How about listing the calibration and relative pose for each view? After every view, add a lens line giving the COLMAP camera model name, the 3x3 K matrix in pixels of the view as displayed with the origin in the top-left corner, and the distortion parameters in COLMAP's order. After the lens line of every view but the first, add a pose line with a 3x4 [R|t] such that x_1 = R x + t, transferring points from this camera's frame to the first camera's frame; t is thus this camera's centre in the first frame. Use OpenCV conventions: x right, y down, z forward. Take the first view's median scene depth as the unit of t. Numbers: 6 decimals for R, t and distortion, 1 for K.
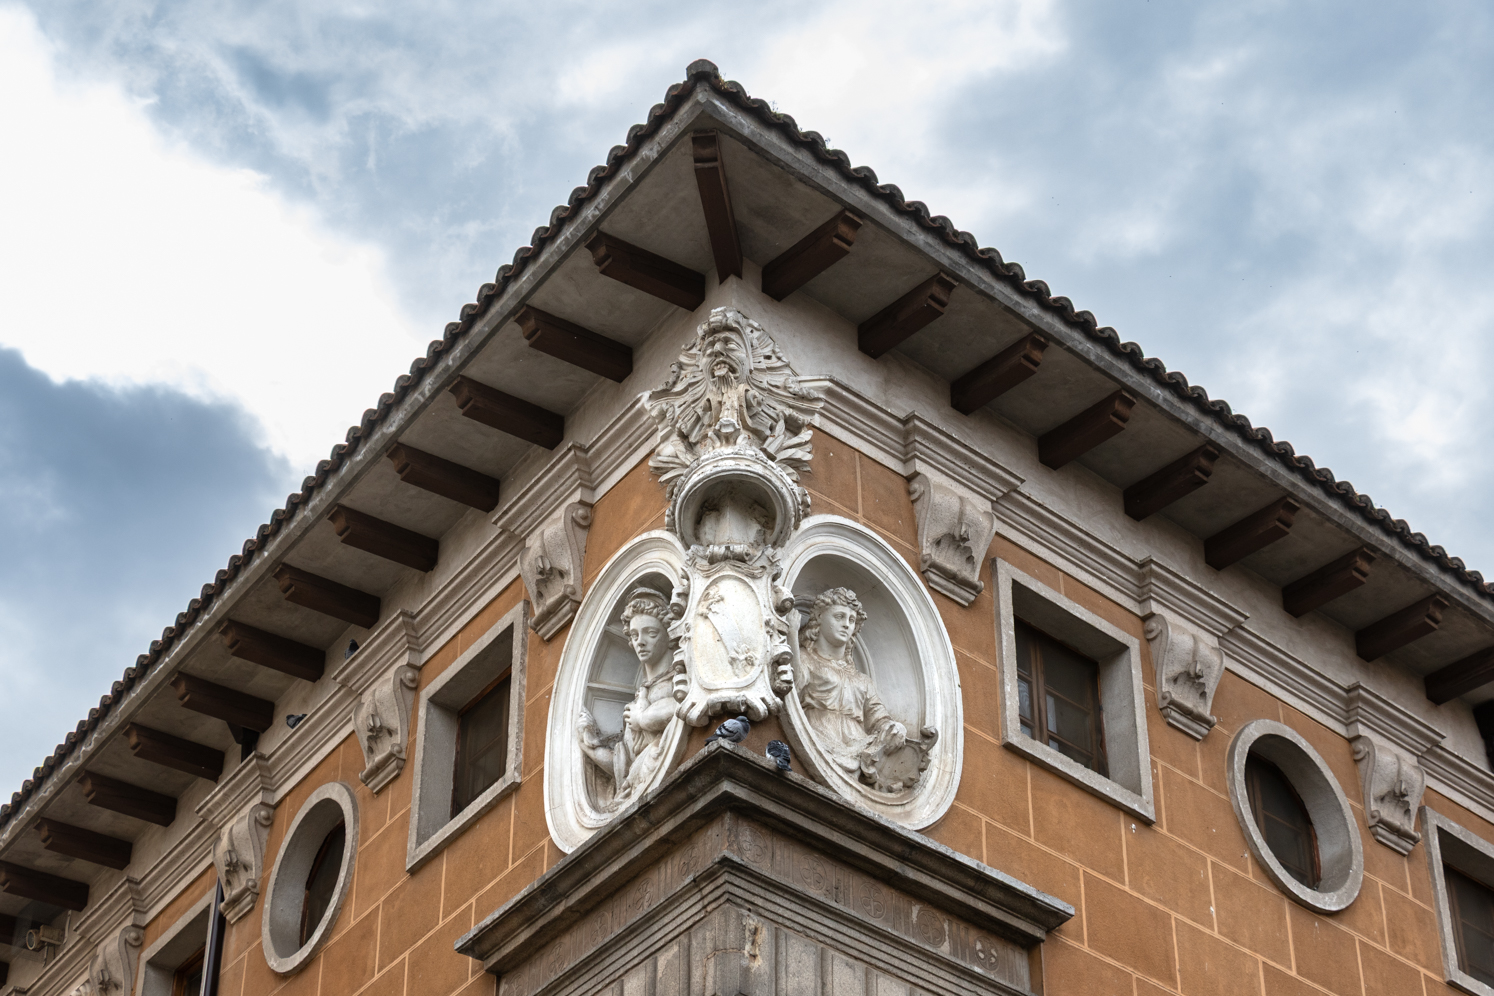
lens RADIAL K [[2908.6, 0, 747.0], [0, 2908.6, 498.0], [0, 0, 1]] dist [0.016162, -0.159569]
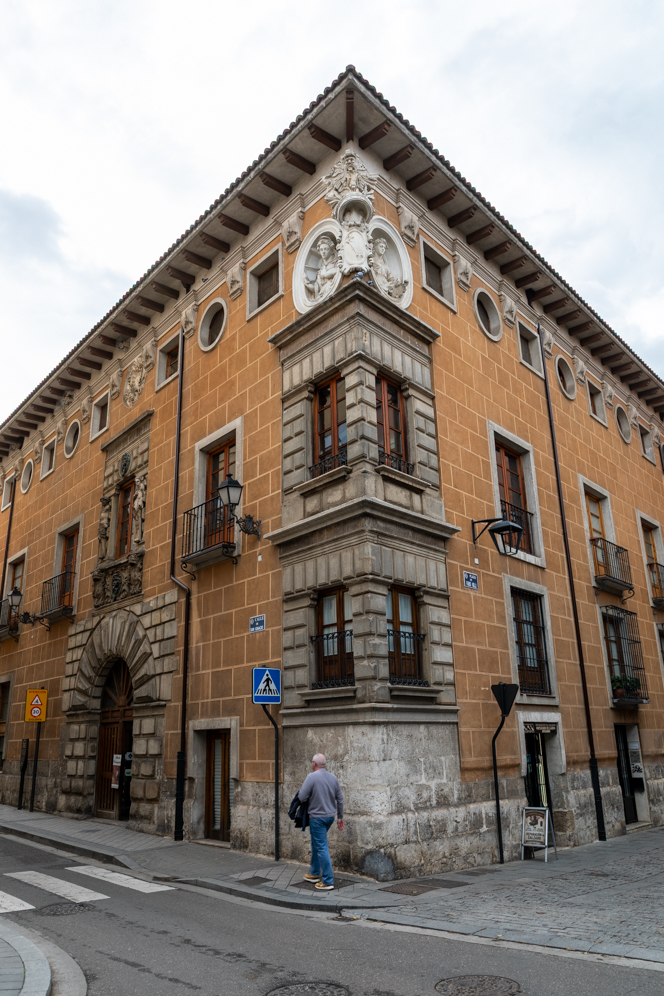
lens RADIAL K [[740.0, 0, 332.0], [0, 740.0, 498.0], [0, 0, 1]] dist [-0.031418, -0.001425]
pose [[0.994952, 0.007430, 0.100073, -0.106158], [-0.038510, 0.949168, 0.312407, 0.049925], [-0.092665, -0.314683, 0.944663, 0.075594]]
